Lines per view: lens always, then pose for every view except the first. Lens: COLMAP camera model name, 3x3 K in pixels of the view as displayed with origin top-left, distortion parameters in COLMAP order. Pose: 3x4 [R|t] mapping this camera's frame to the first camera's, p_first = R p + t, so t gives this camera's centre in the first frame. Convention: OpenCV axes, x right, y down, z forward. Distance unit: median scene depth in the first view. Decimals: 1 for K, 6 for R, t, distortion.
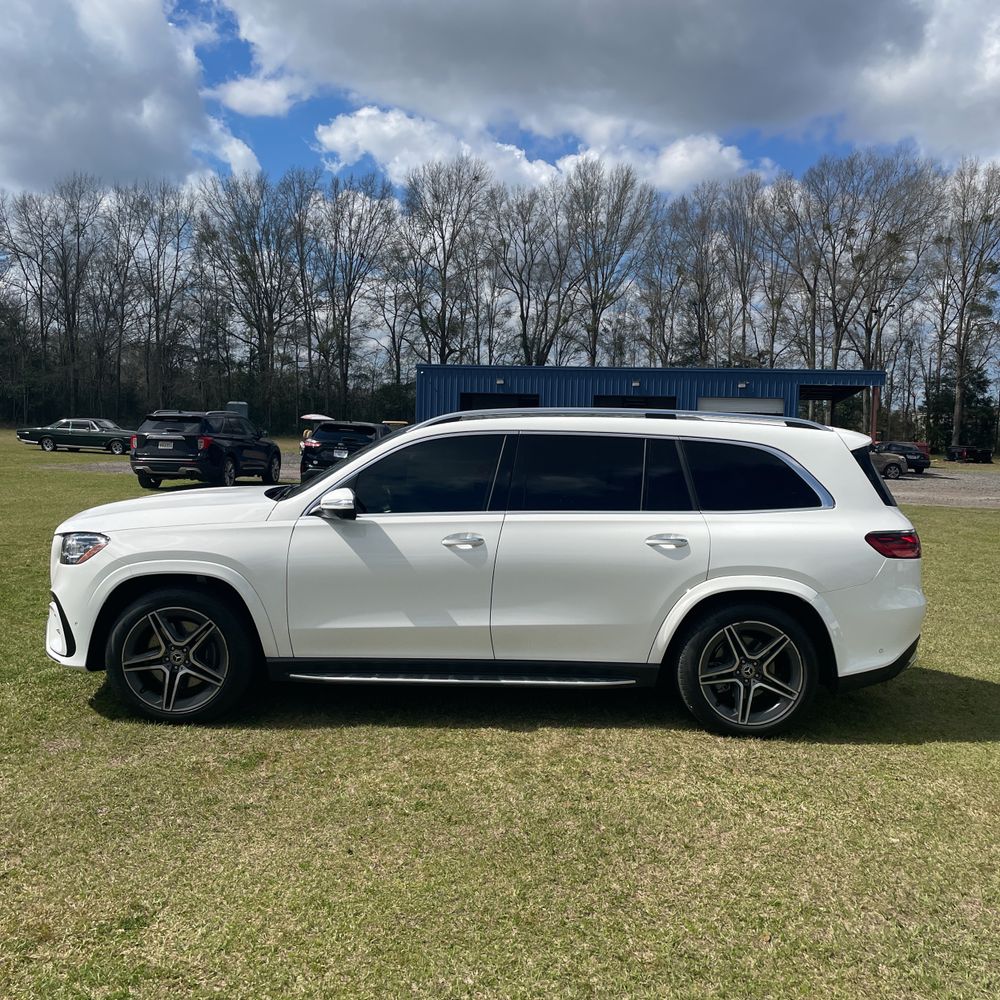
lens RADIAL K [[1040.0, 0, 494.0], [0, 1040.0, 474.9], [0, 0, 1]] dist [0.071224, -0.009529]
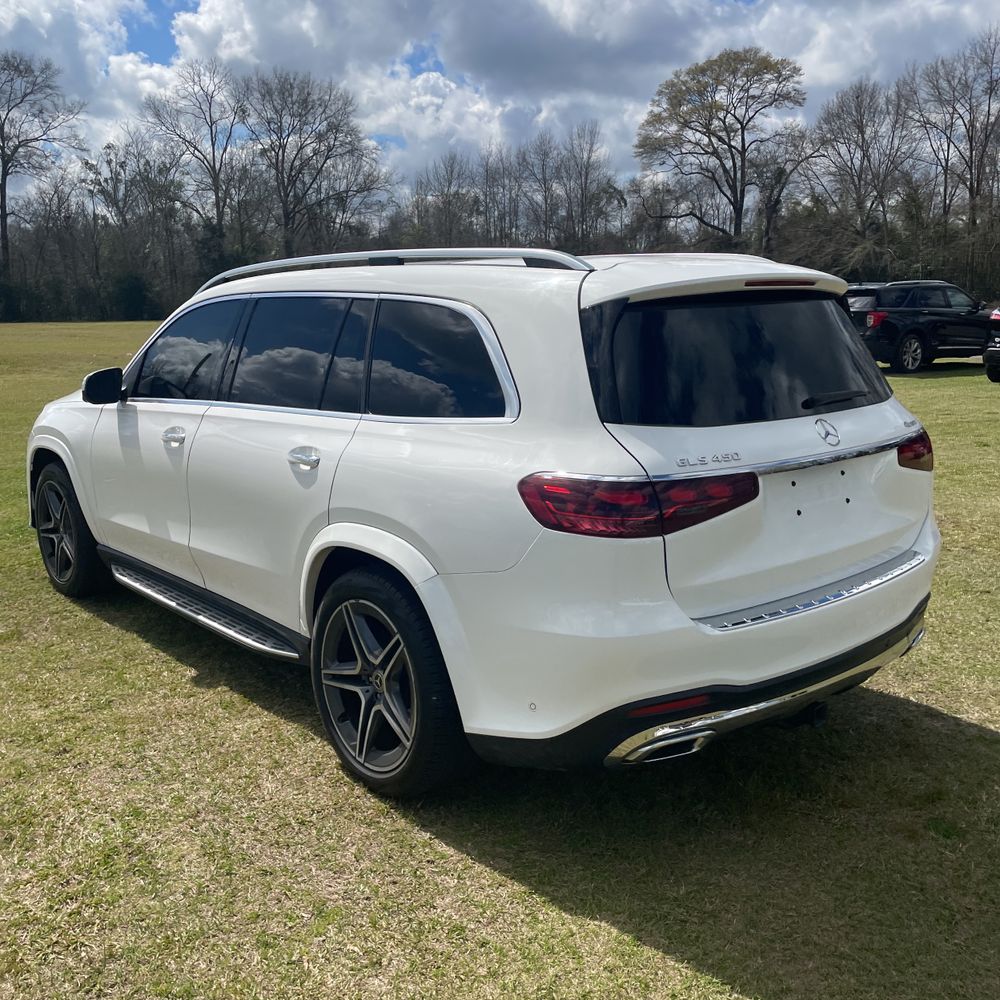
lens RADIAL K [[1002.3, 0, 502.4], [0, 1002.3, 487.8], [0, 0, 1]] dist [0.101587, -0.129471]
pose [[0.635078, 0.105259, -0.765243, 0.075467], [-0.005249, 0.991237, 0.131988, -0.000161], [0.772430, -0.079806, 0.630065, 0.072510]]
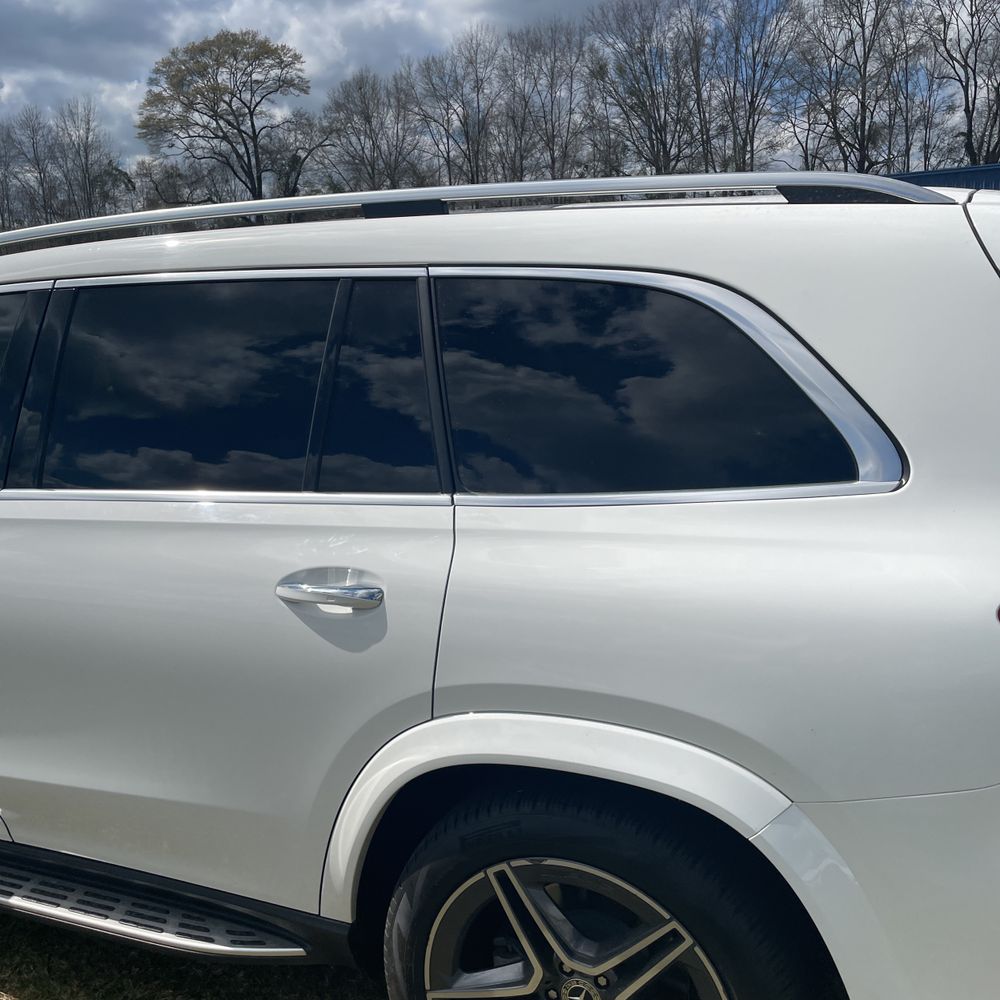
lens RADIAL K [[1002.3, 0, 502.4], [0, 1002.3, 487.8], [0, 0, 1]] dist [0.101587, -0.129471]
pose [[0.908815, 0.014428, -0.416949, 0.036355], [0.054944, 0.986558, 0.153900, -0.001646], [0.413565, -0.162776, 0.895806, 0.076723]]
